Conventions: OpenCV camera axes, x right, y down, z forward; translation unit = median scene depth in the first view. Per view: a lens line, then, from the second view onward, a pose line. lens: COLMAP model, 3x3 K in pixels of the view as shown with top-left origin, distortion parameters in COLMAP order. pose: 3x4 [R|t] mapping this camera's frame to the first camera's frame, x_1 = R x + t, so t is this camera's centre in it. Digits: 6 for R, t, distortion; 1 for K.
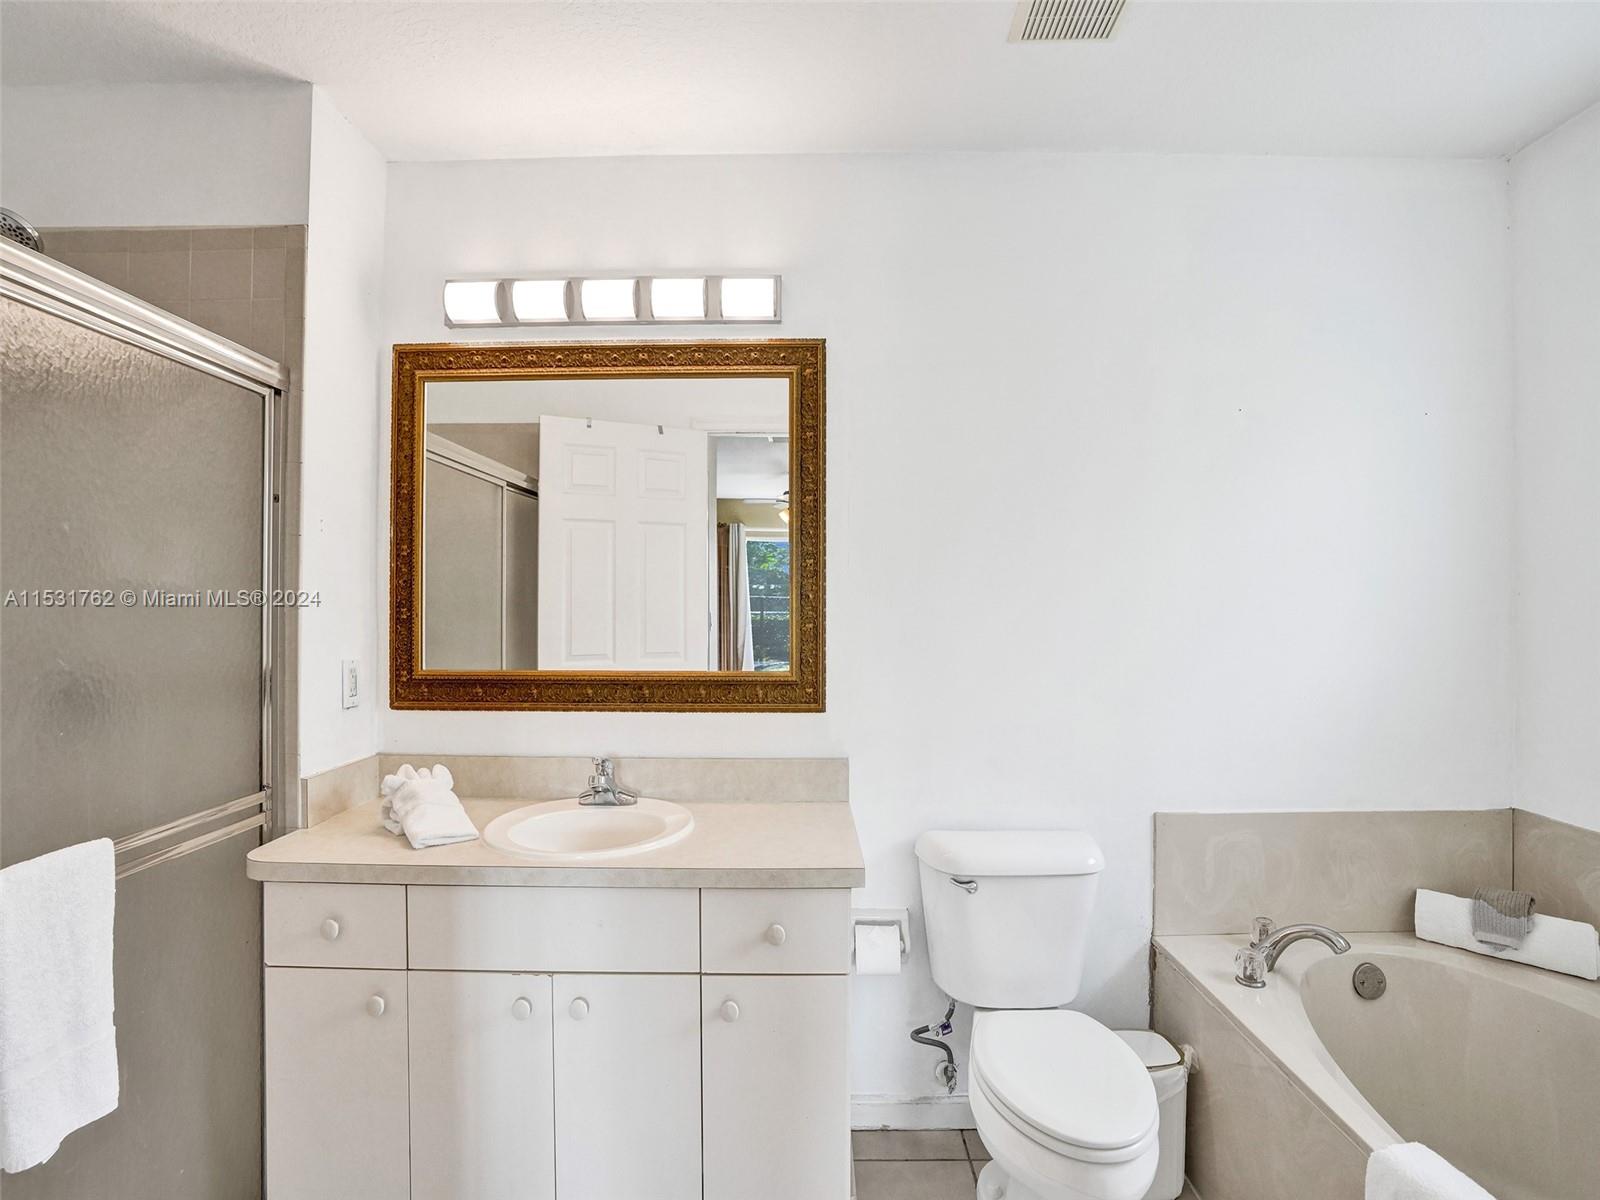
lens RADIAL K [[758.8, 0, 804.8], [0, 758.8, 598.4], [0, 0, 1]] dist [-0.069127, 0.028246]
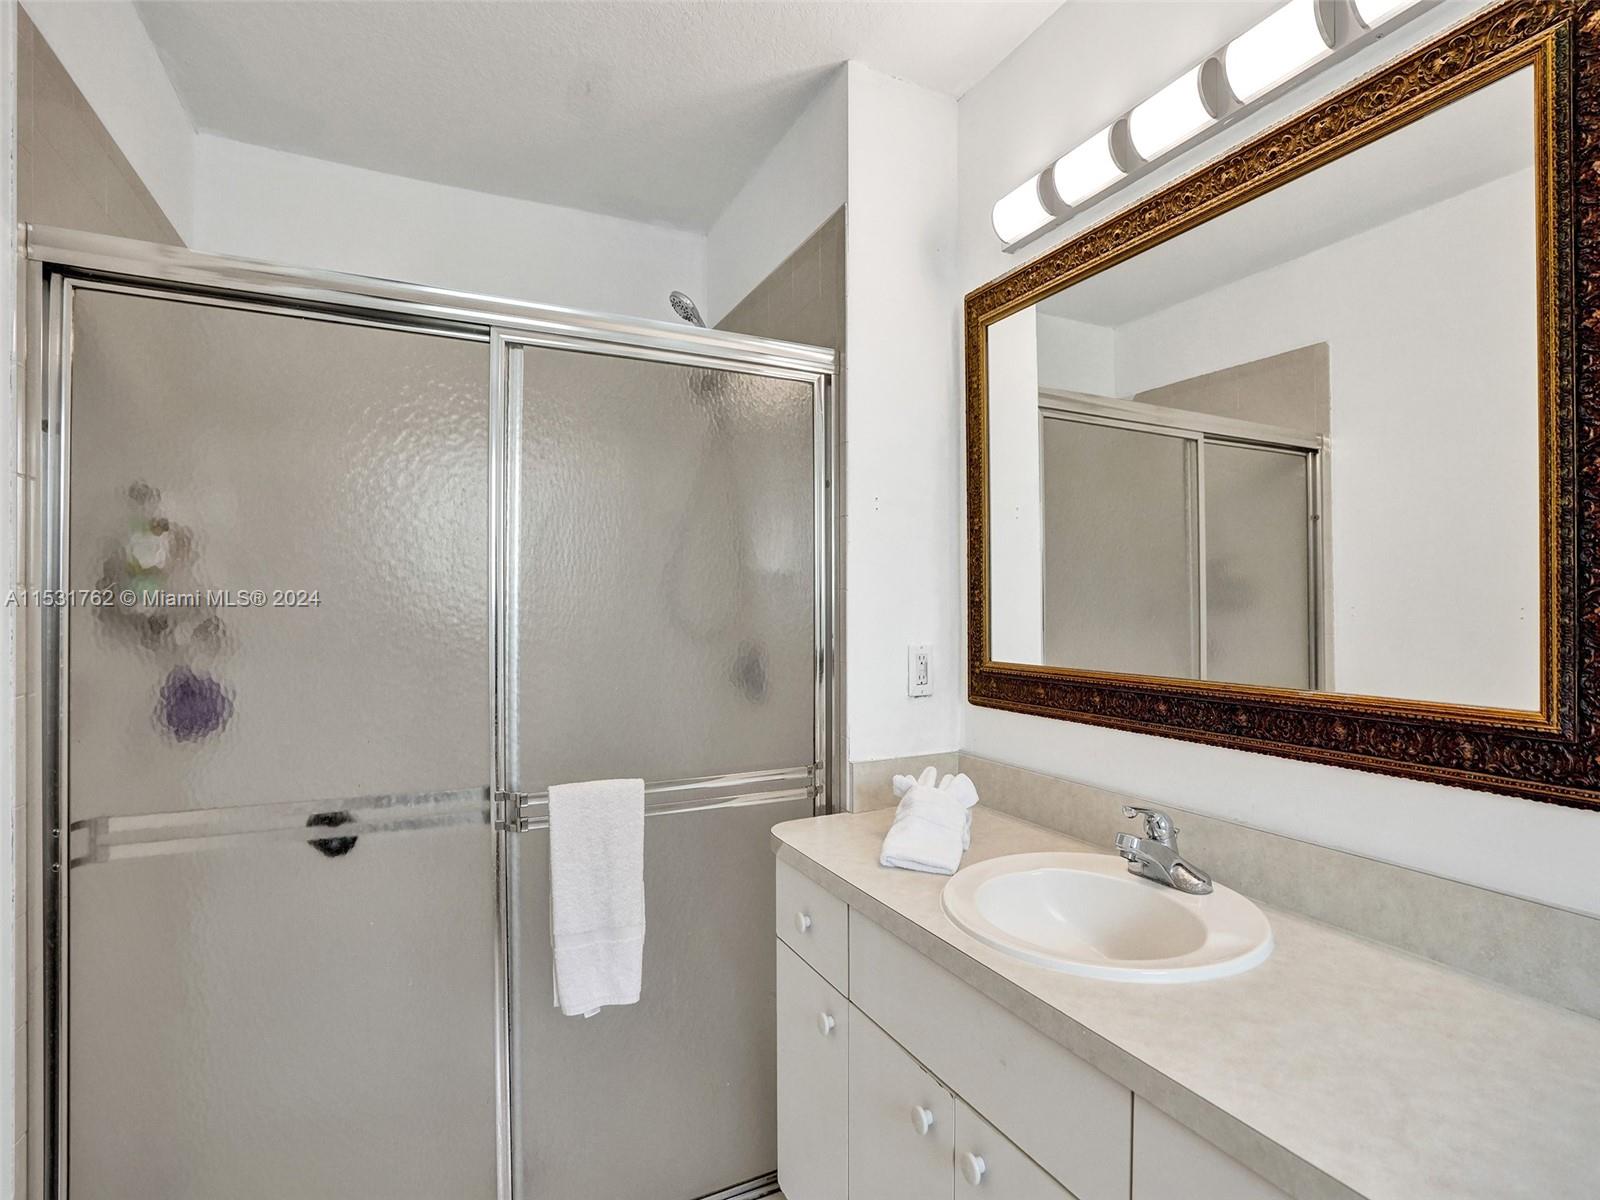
lens RADIAL K [[768.7, 0, 799.5], [0, 768.7, 605.6], [0, 0, 1]] dist [-0.068543, 0.032954]
pose [[0.460263, -0.002807, -0.887778, 0.175538], [0.011868, 0.999925, 0.002991, 0.028088], [0.887703, -0.011912, 0.460262, 0.422600]]
